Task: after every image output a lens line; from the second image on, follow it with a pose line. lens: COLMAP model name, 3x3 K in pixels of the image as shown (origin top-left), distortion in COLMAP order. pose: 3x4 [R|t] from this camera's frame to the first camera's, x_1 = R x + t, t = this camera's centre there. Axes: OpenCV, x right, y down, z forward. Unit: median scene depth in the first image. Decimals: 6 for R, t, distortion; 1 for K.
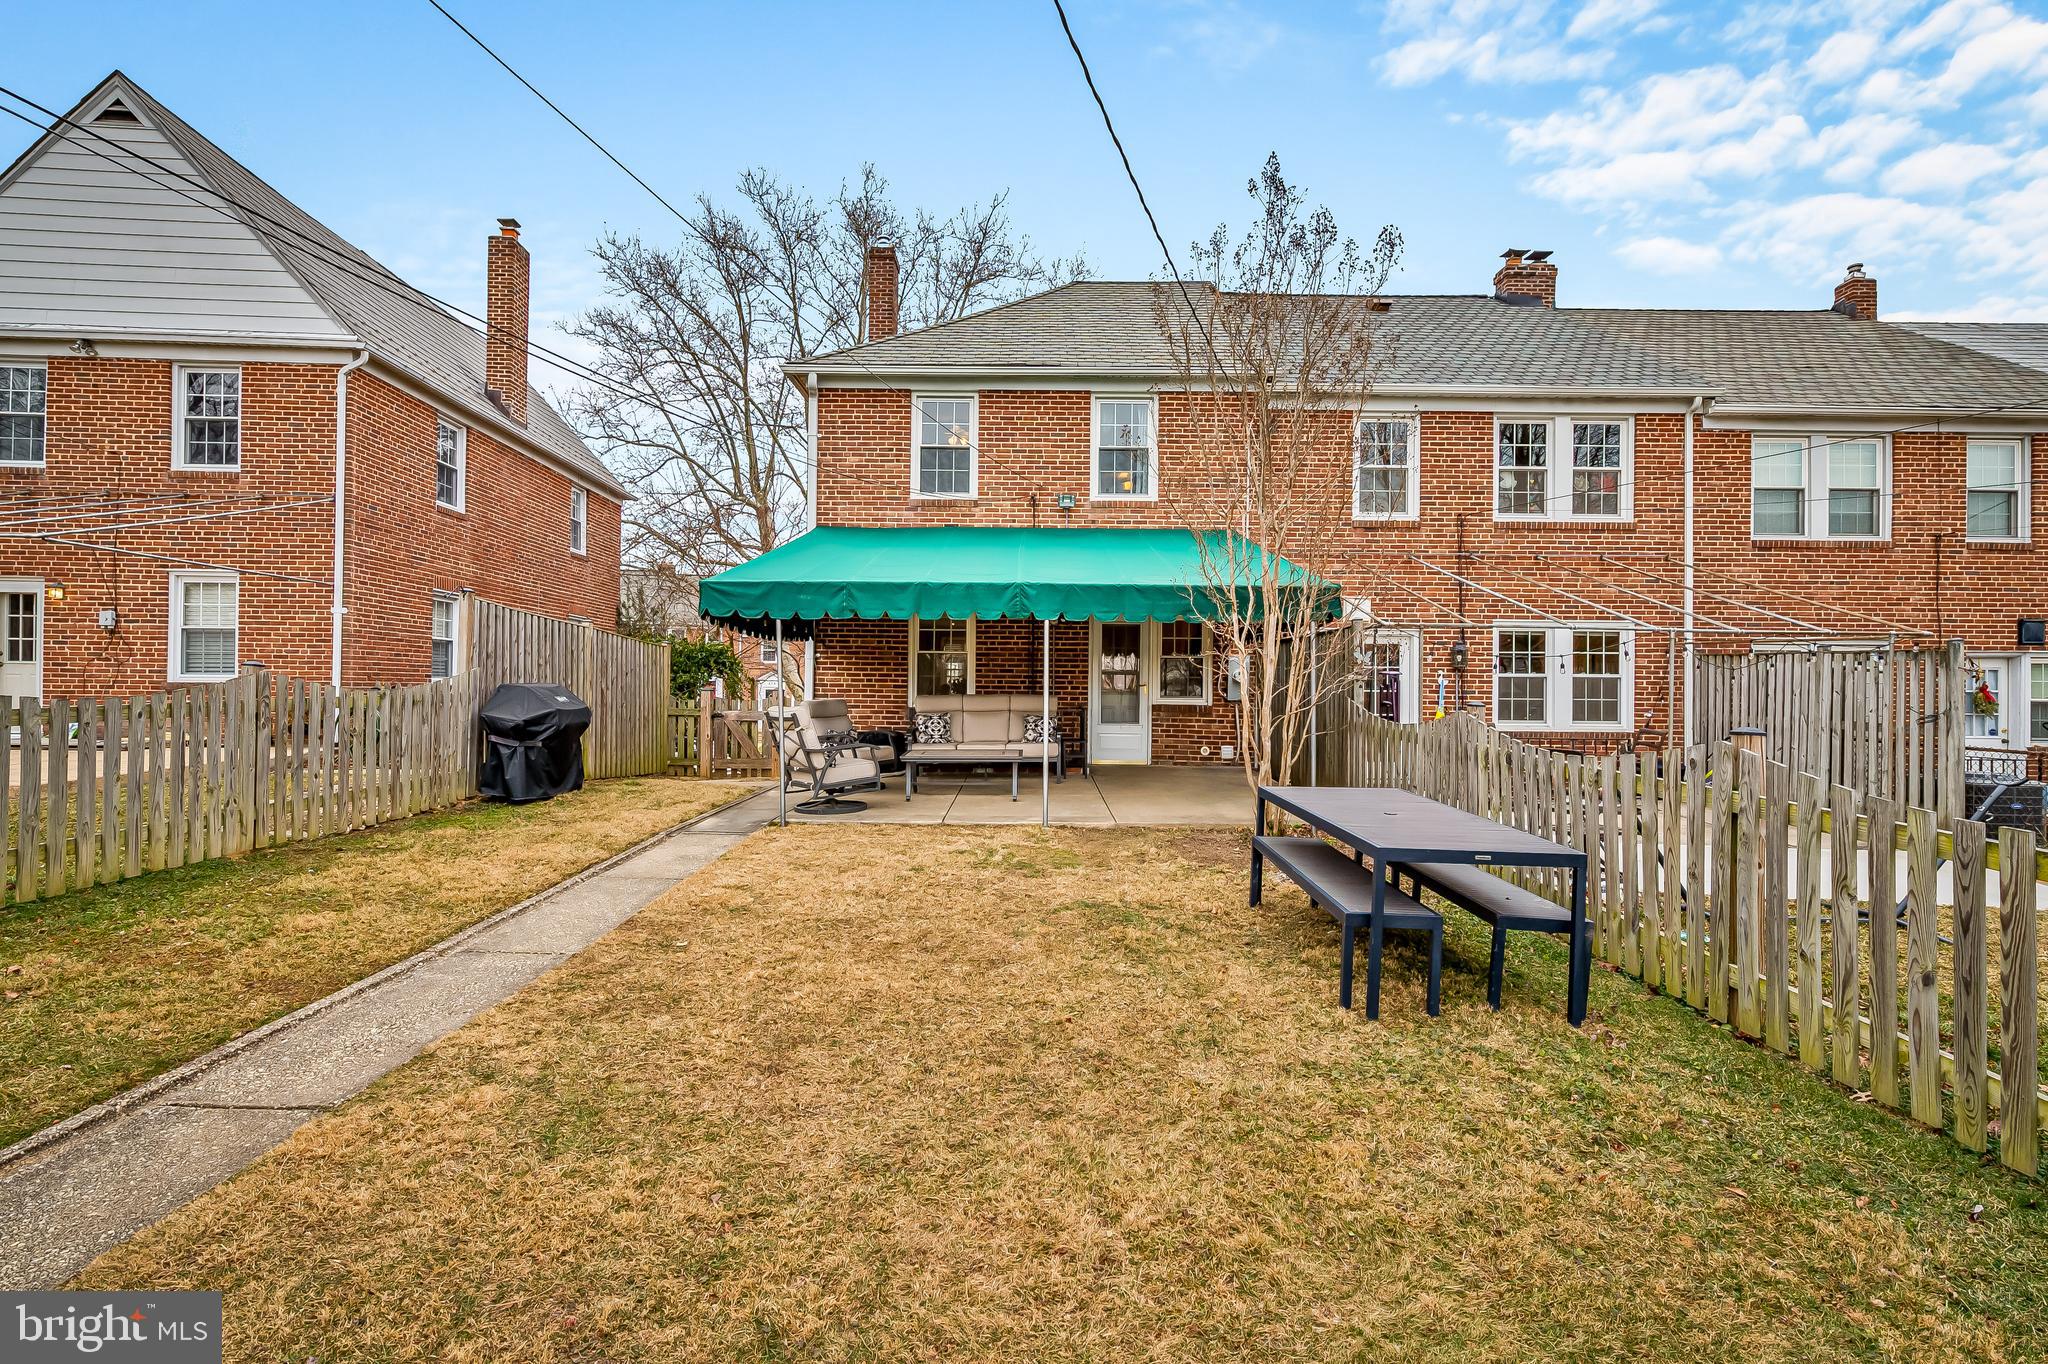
lens RADIAL K [[971.3, 0, 1024.0], [0, 971.3, 682.0], [0, 0, 1]] dist [0.000832, -0.000990]
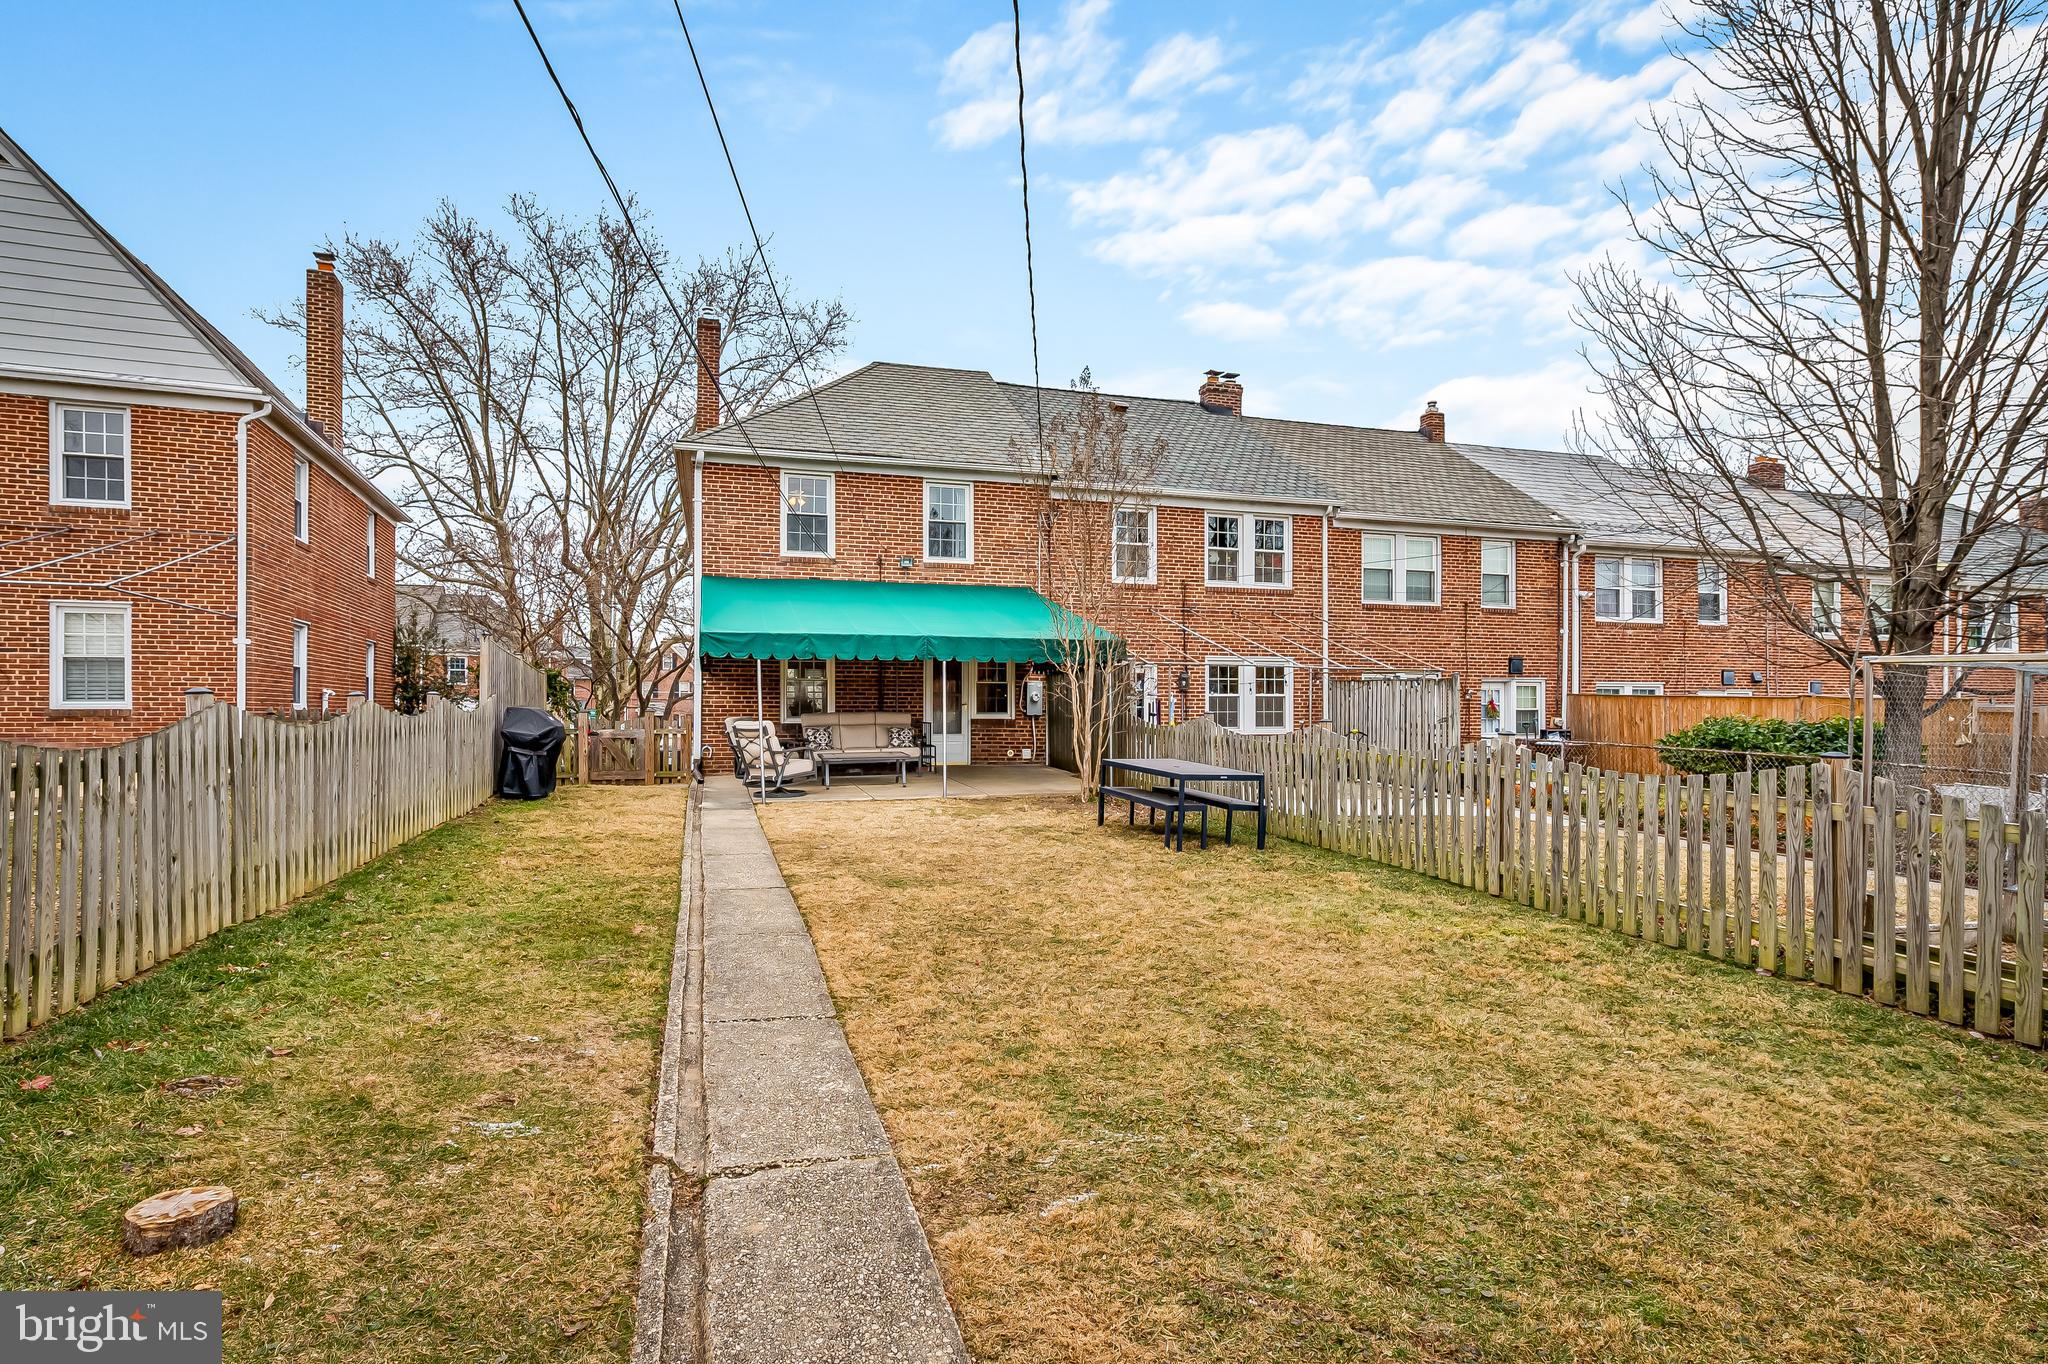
lens RADIAL K [[1047.2, 0, 1030.3], [0, 1047.2, 710.5], [0, 0, 1]] dist [0.000210, 0.000152]
pose [[0.953803, -0.009914, 0.300271, -0.216921], [0.007656, 0.999933, 0.008697, 0.000002], [-0.300337, -0.005997, 0.953814, -0.375081]]
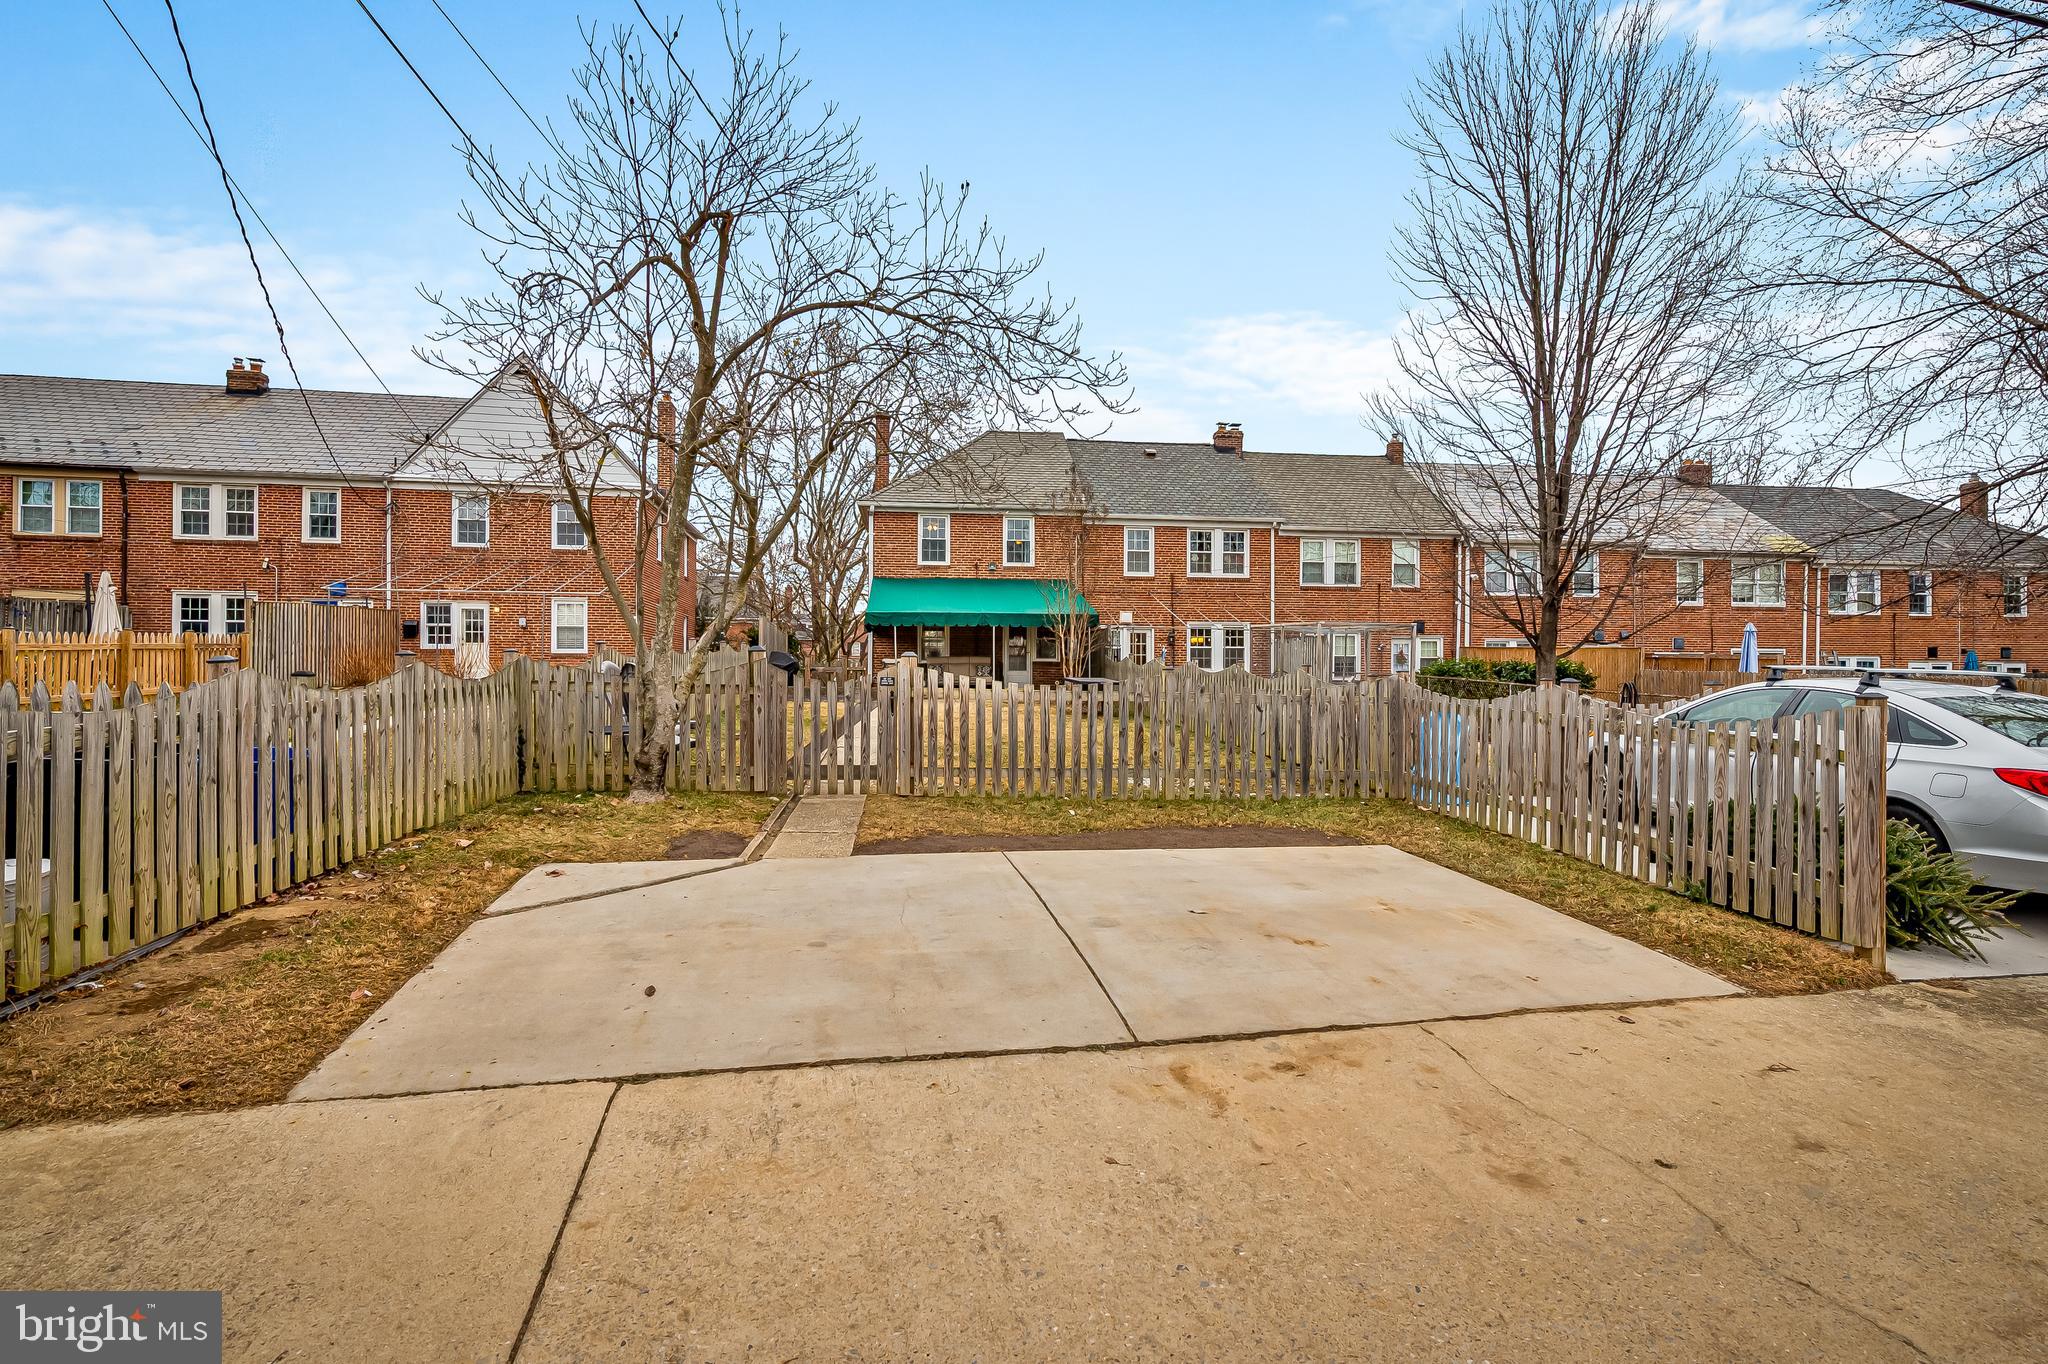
lens RADIAL K [[971.3, 0, 1024.0], [0, 971.3, 682.0], [0, 0, 1]] dist [0.000832, -0.000990]
pose [[0.992576, -0.007883, 0.121369, -0.146685], [0.005605, 0.999802, 0.019102, 0.026998], [-0.121496, -0.018280, 0.992424, -1.122430]]
